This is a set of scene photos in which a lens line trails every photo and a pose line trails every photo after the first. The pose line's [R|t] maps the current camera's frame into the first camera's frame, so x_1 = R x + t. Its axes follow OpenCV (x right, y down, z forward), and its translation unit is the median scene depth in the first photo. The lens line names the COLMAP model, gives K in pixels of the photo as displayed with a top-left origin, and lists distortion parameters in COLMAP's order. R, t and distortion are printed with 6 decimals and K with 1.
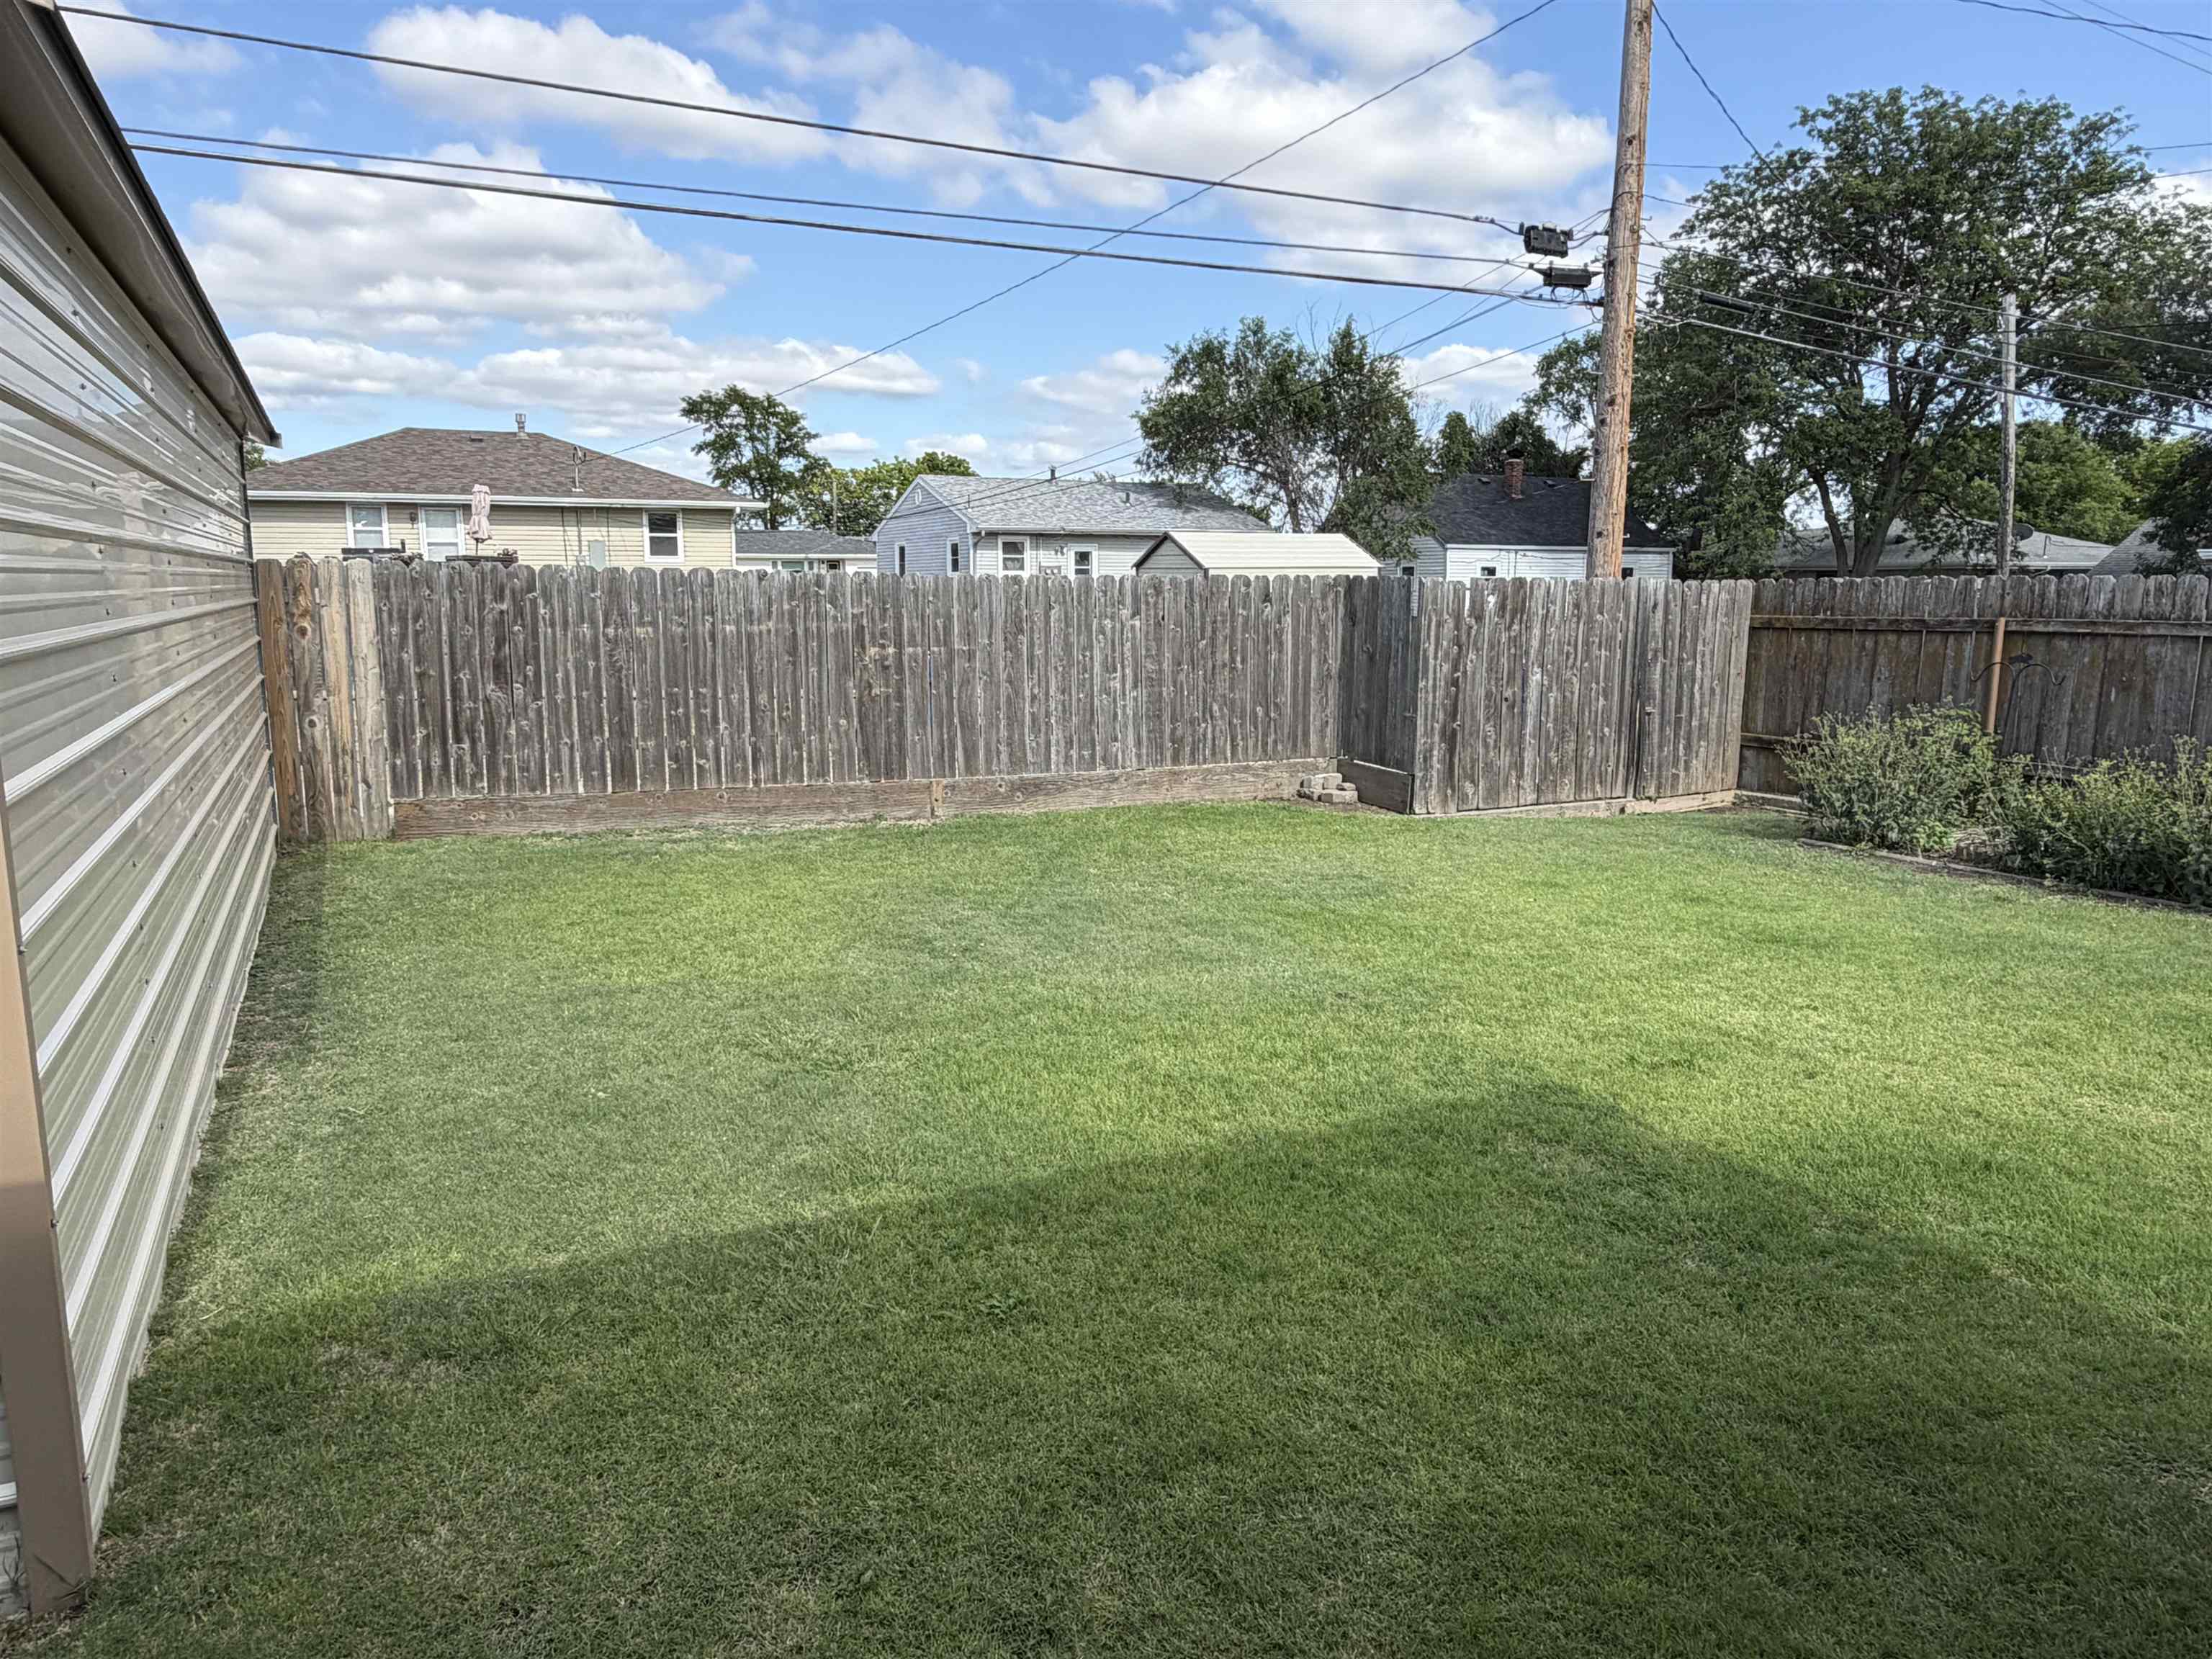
lens RADIAL K [[1492.4, 0, 1126.8], [0, 1492.4, 825.8], [0, 0, 1]] dist [-0.004423, 0.001981]
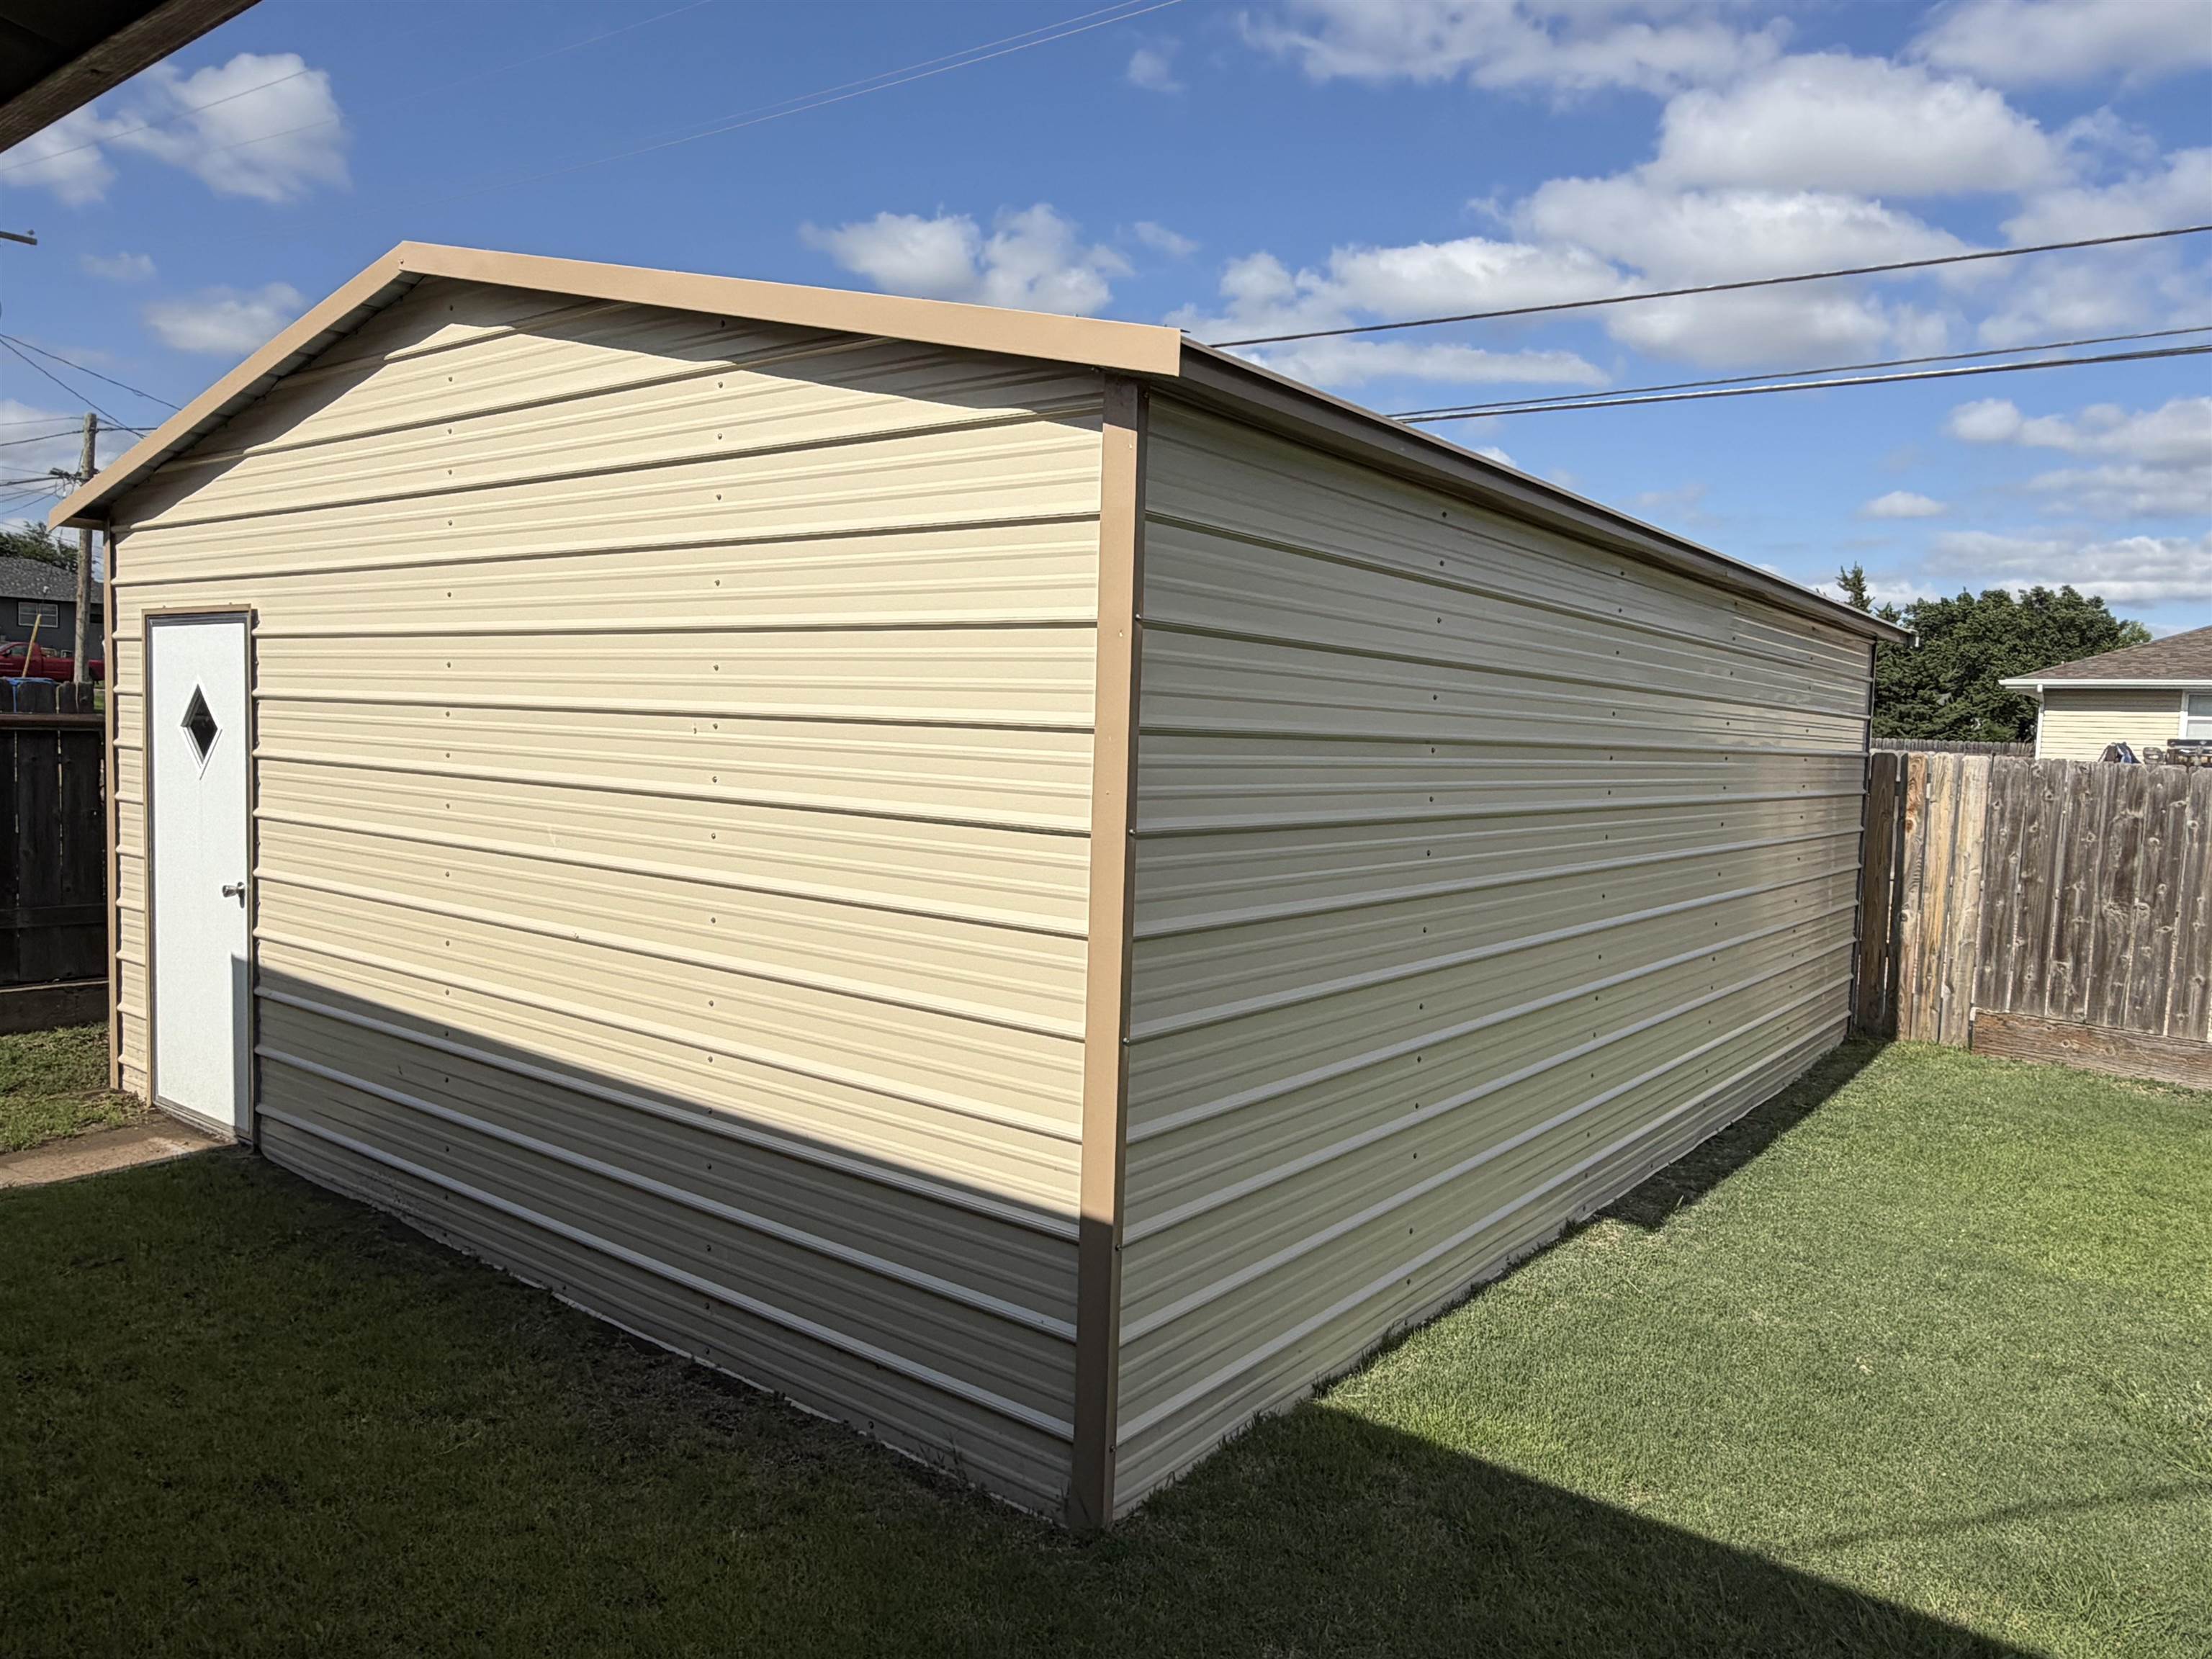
lens RADIAL K [[1492.4, 0, 1091.4], [0, 1492.4, 822.9], [0, 0, 1]] dist [-0.004423, 0.001981]
pose [[0.433584, 0.068763, -0.898486, 0.101287], [-0.181854, 0.983246, -0.012508, -0.019328], [0.882572, 0.168817, 0.438825, 0.075970]]
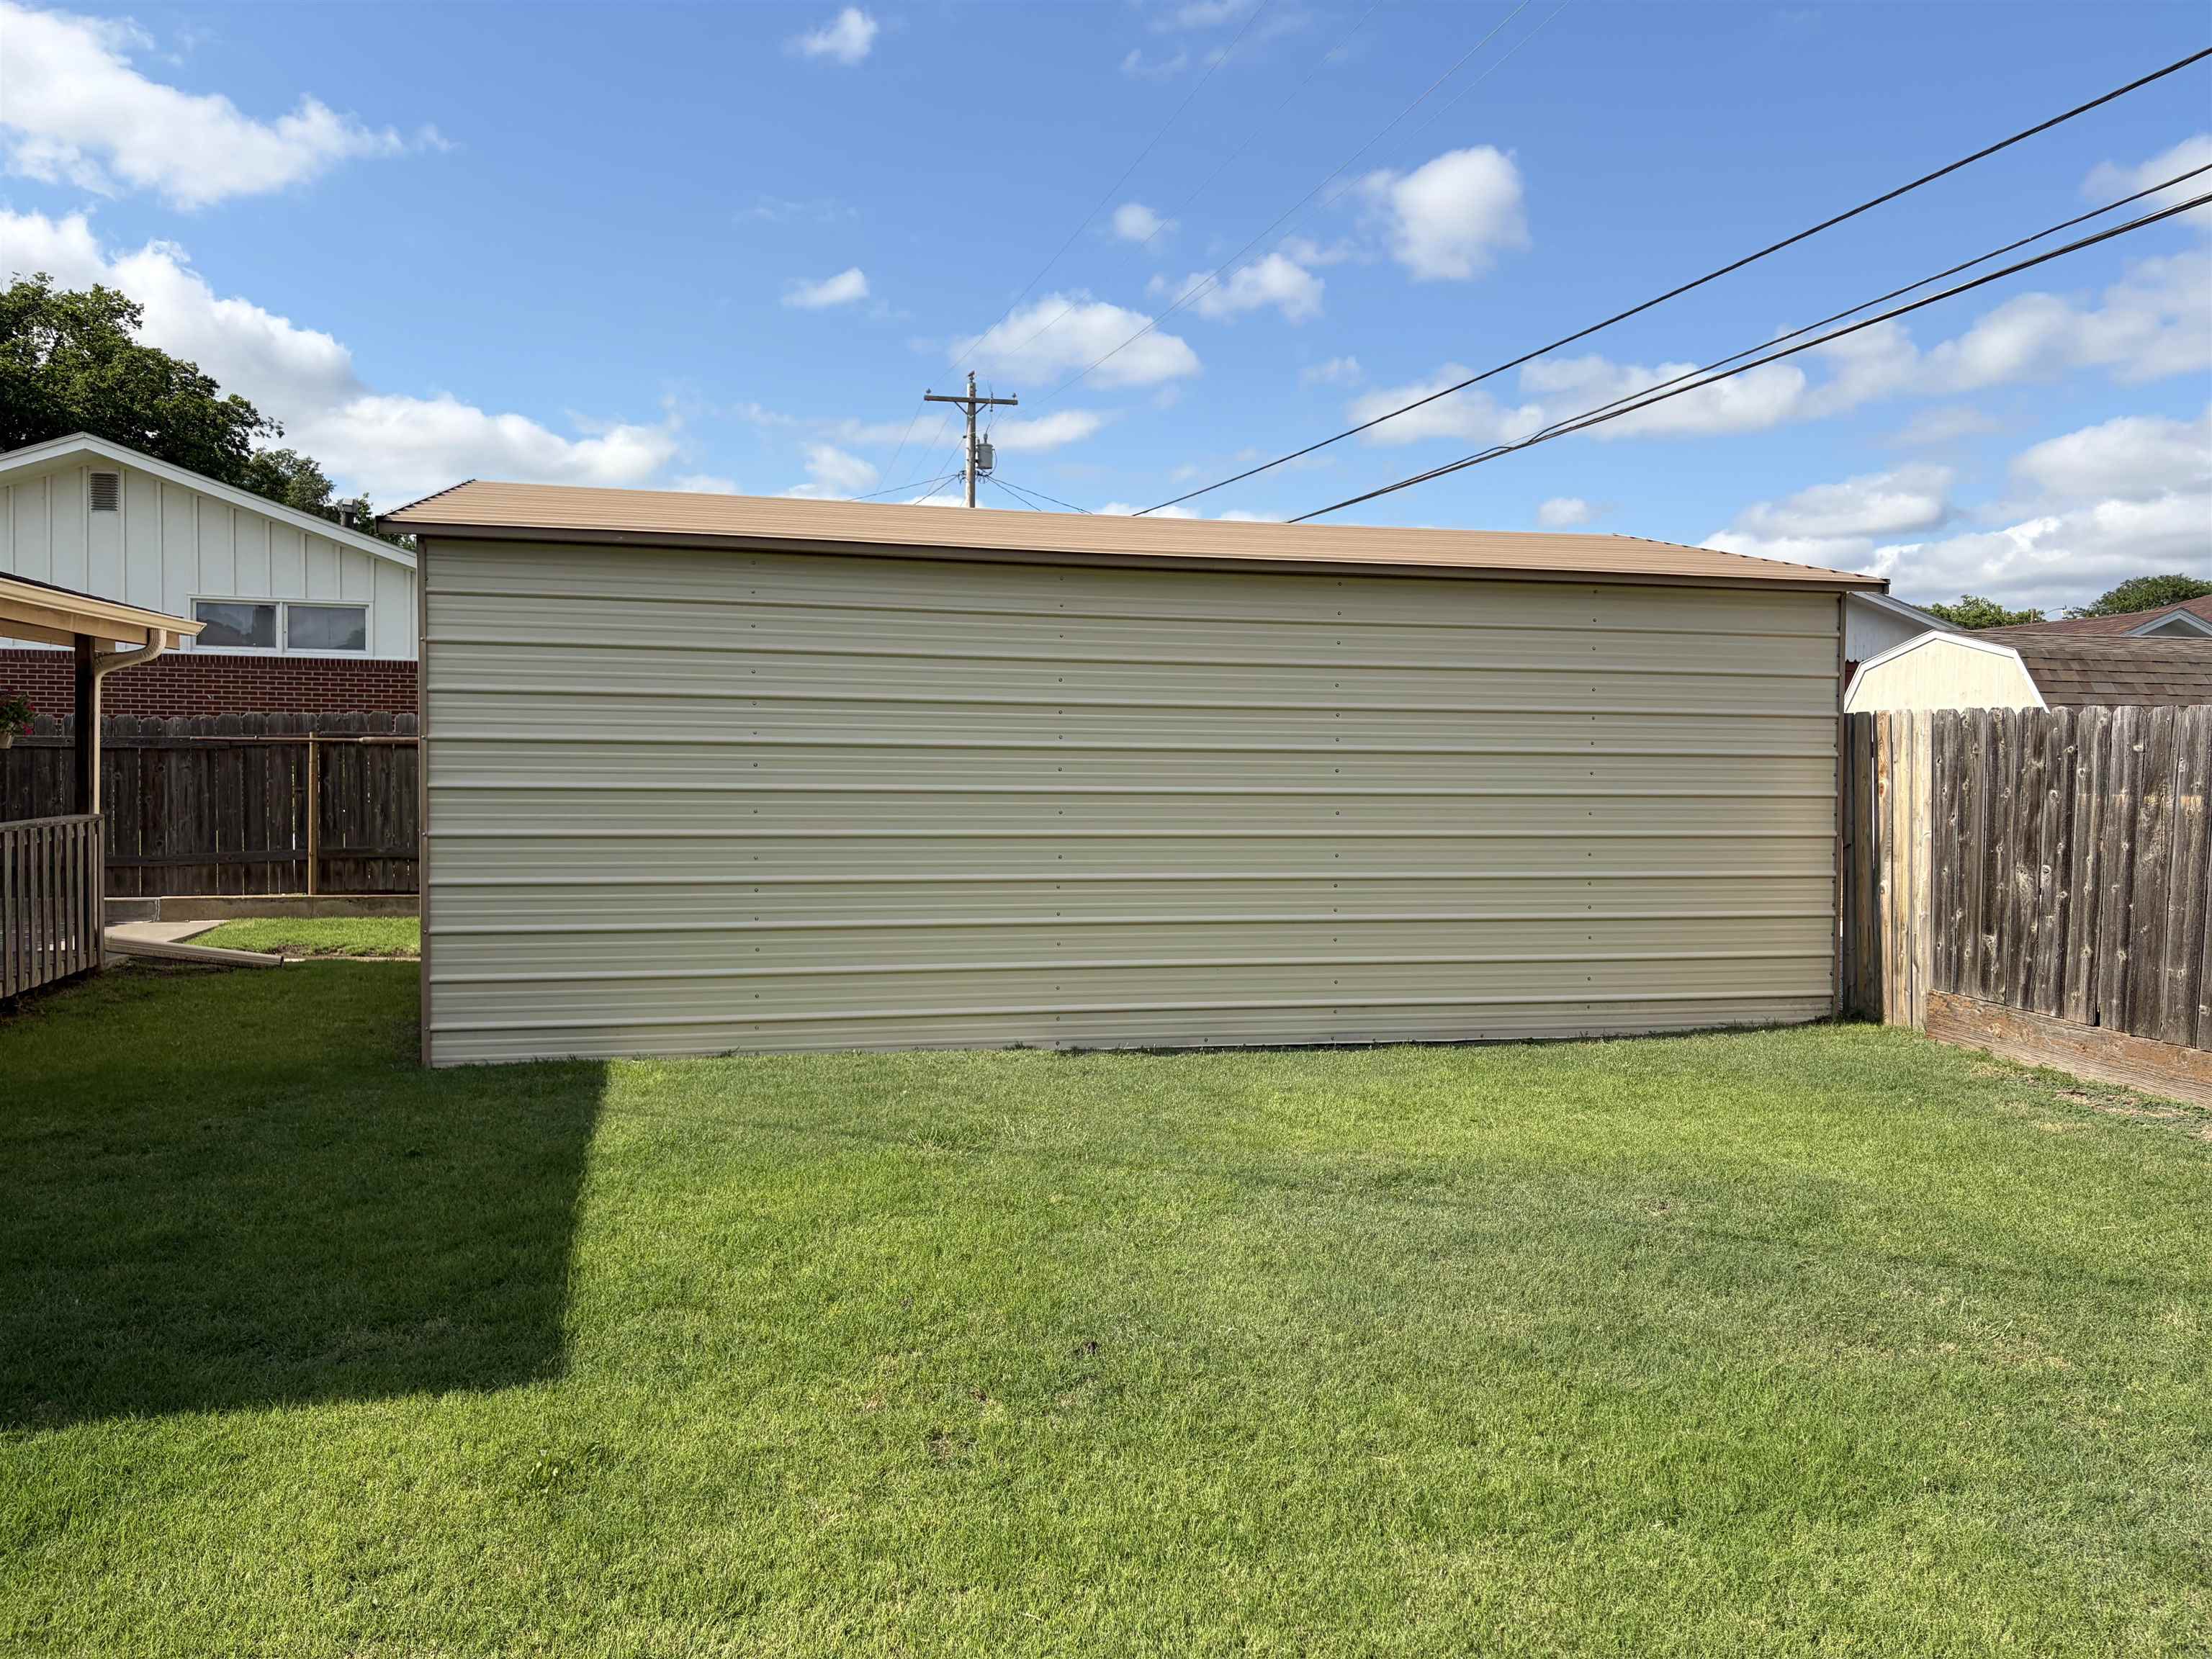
lens RADIAL K [[1657.7, 0, 1121.3], [0, 1657.7, 823.8], [0, 0, 1]] dist [0.011275, -0.015947]
pose [[-0.226451, 0.026721, -0.973656, 0.522357], [-0.168225, 0.983529, 0.066118, -0.093973], [0.959385, 0.178766, -0.218226, 0.742210]]
